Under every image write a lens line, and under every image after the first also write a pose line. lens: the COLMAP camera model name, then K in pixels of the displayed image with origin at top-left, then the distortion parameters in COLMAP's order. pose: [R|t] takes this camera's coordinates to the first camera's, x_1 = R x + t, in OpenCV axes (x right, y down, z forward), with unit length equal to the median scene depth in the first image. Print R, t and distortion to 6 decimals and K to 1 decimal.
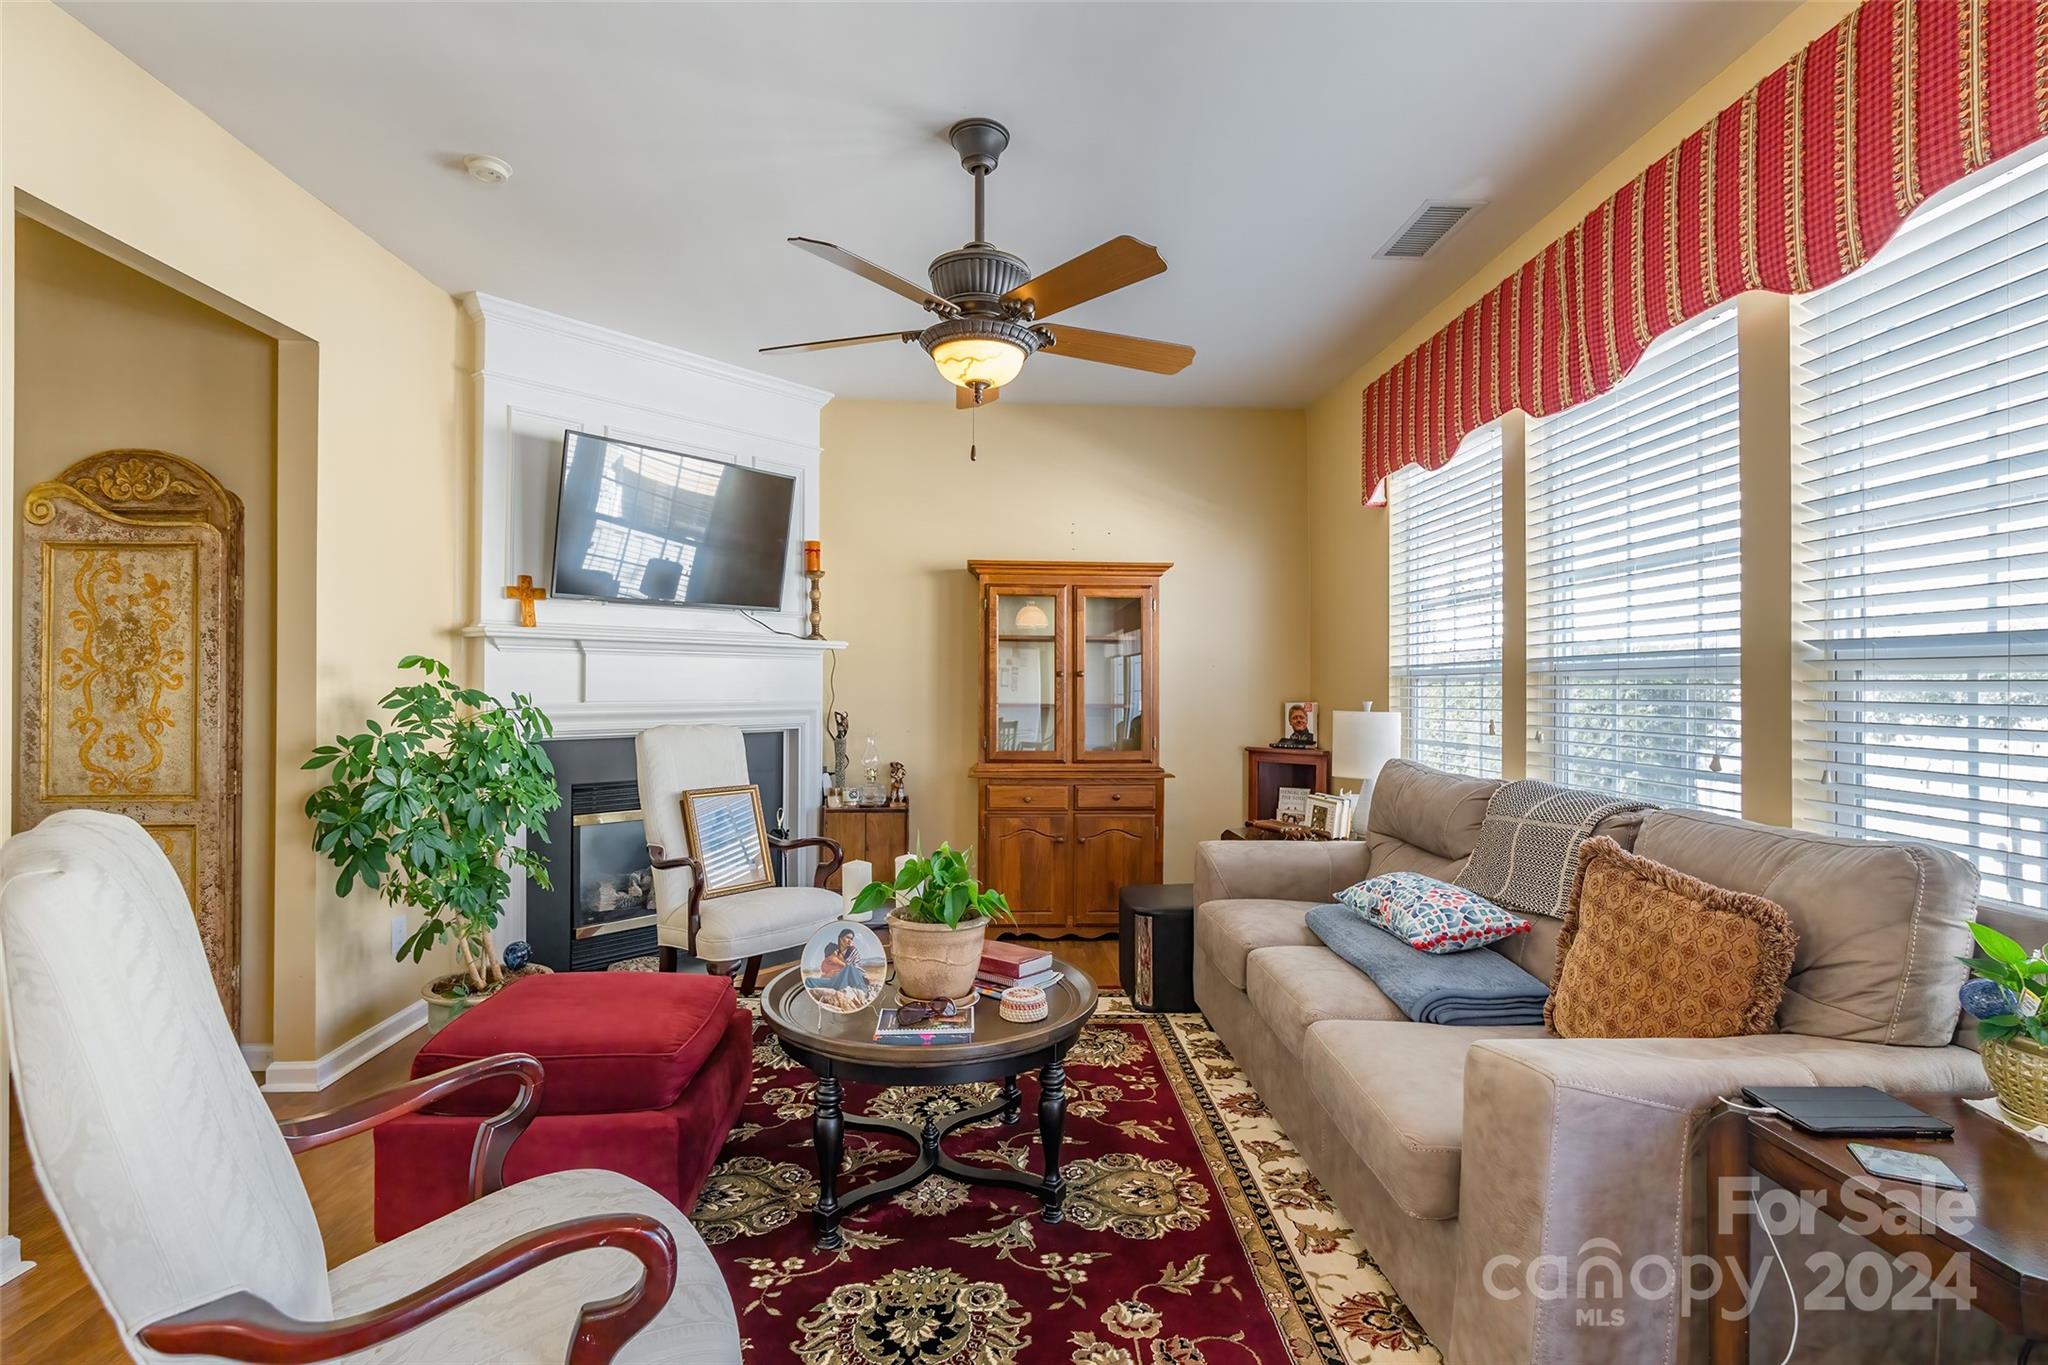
lens RADIAL K [[956.7, 0, 1019.2], [0, 956.7, 677.9], [0, 0, 1]] dist [0.000421, 0.000136]
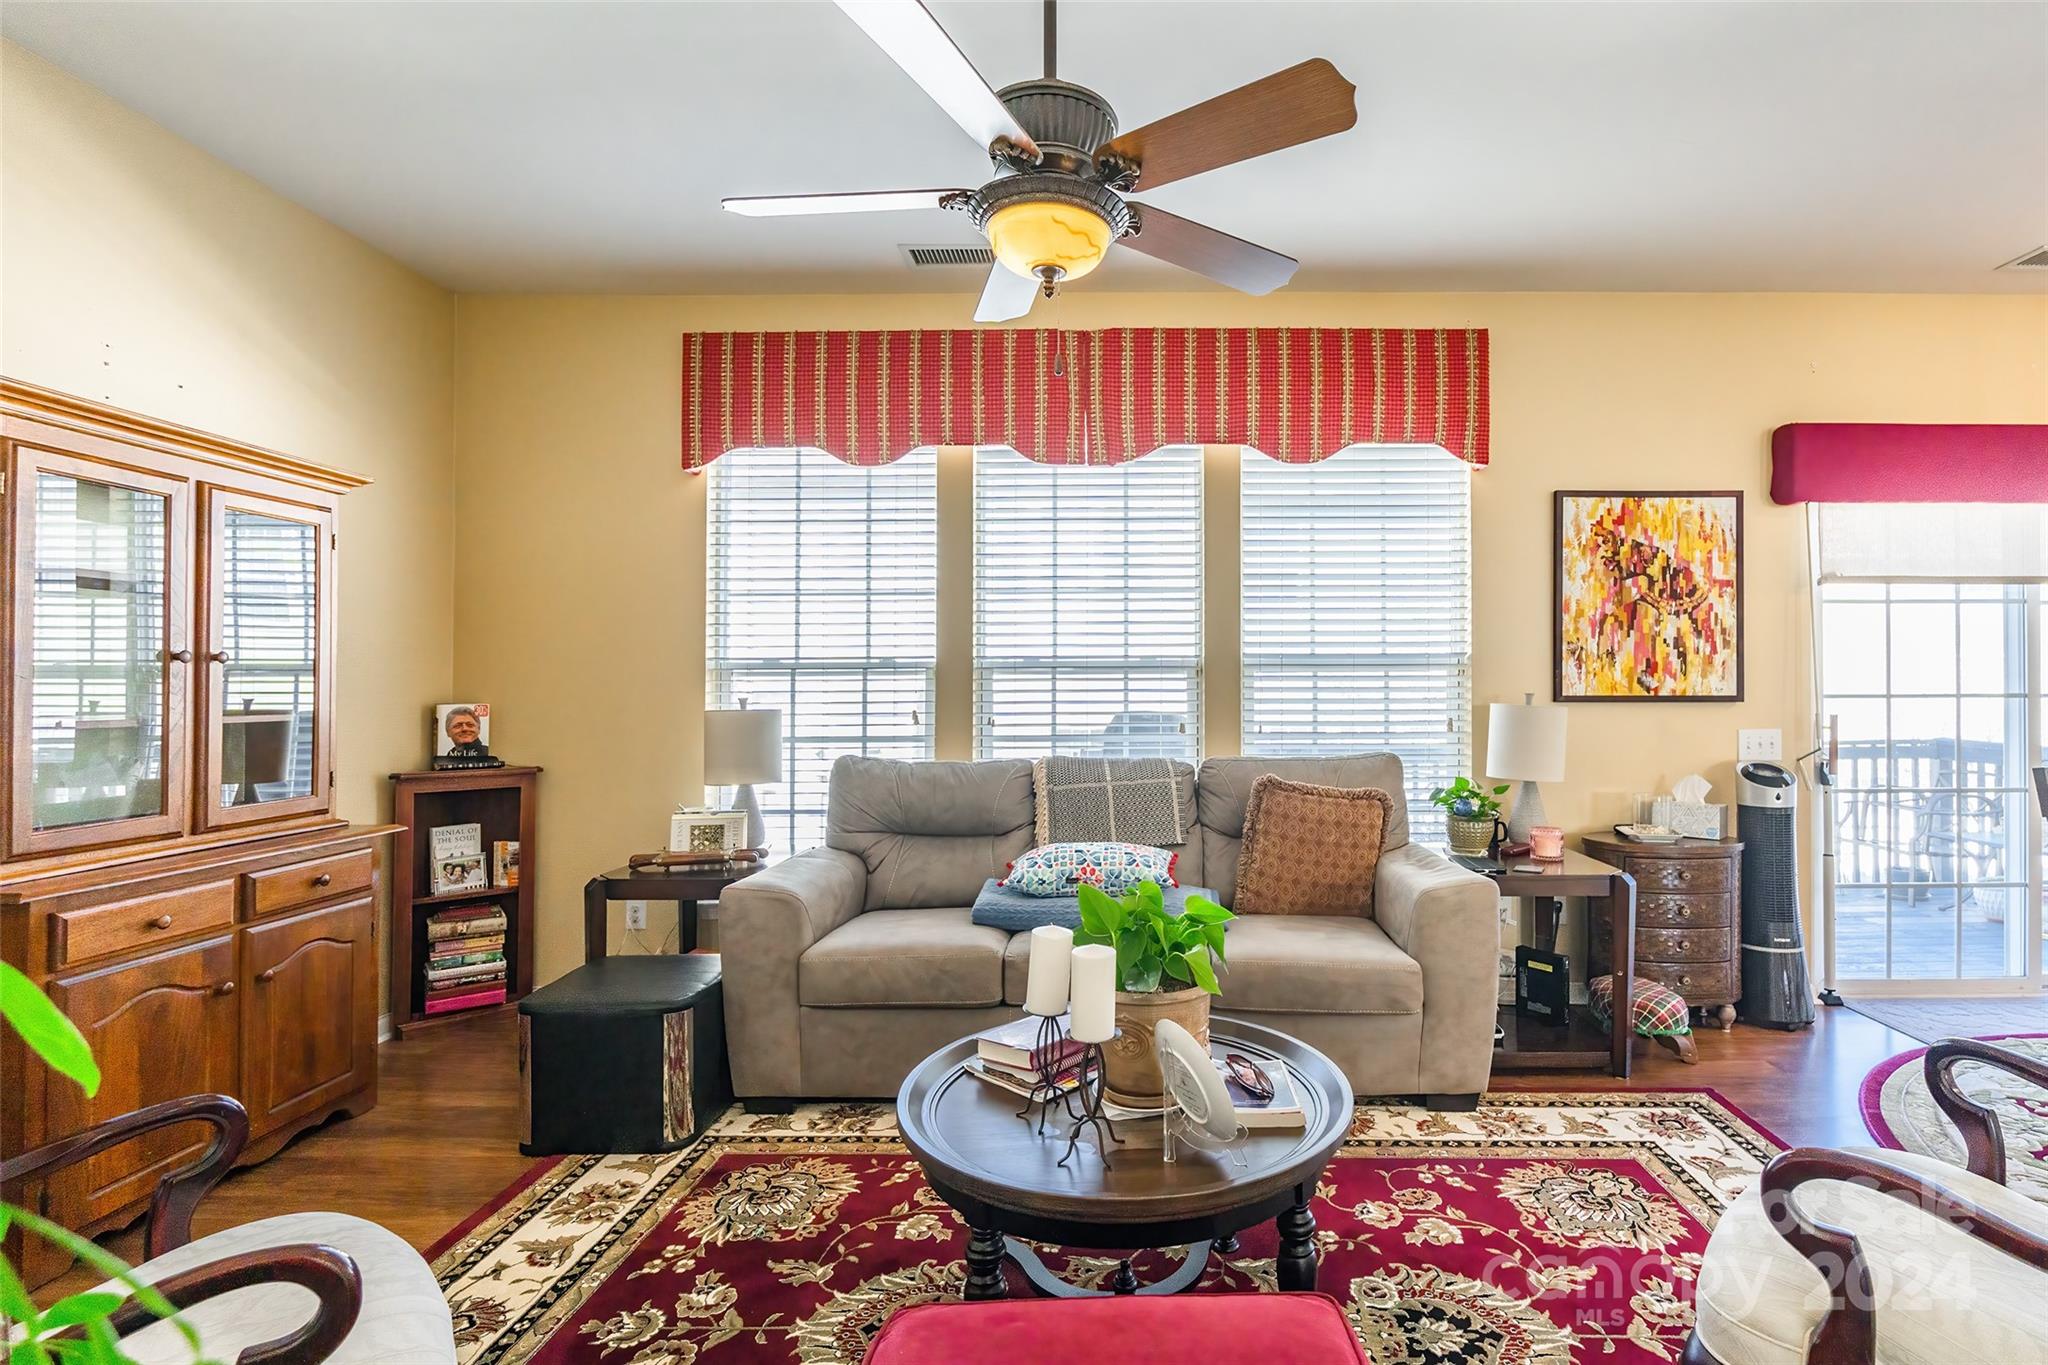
lens RADIAL K [[964.5, 0, 1156.1], [0, 964.5, 675.2], [0, 0, 1]] dist [-0.003109, -0.000347]
pose [[0.046444, 0.002629, 0.998917, -0.599430], [-0.007887, 0.999966, -0.002265, 0.002493], [-0.998890, -0.007773, 0.046463, 0.671153]]
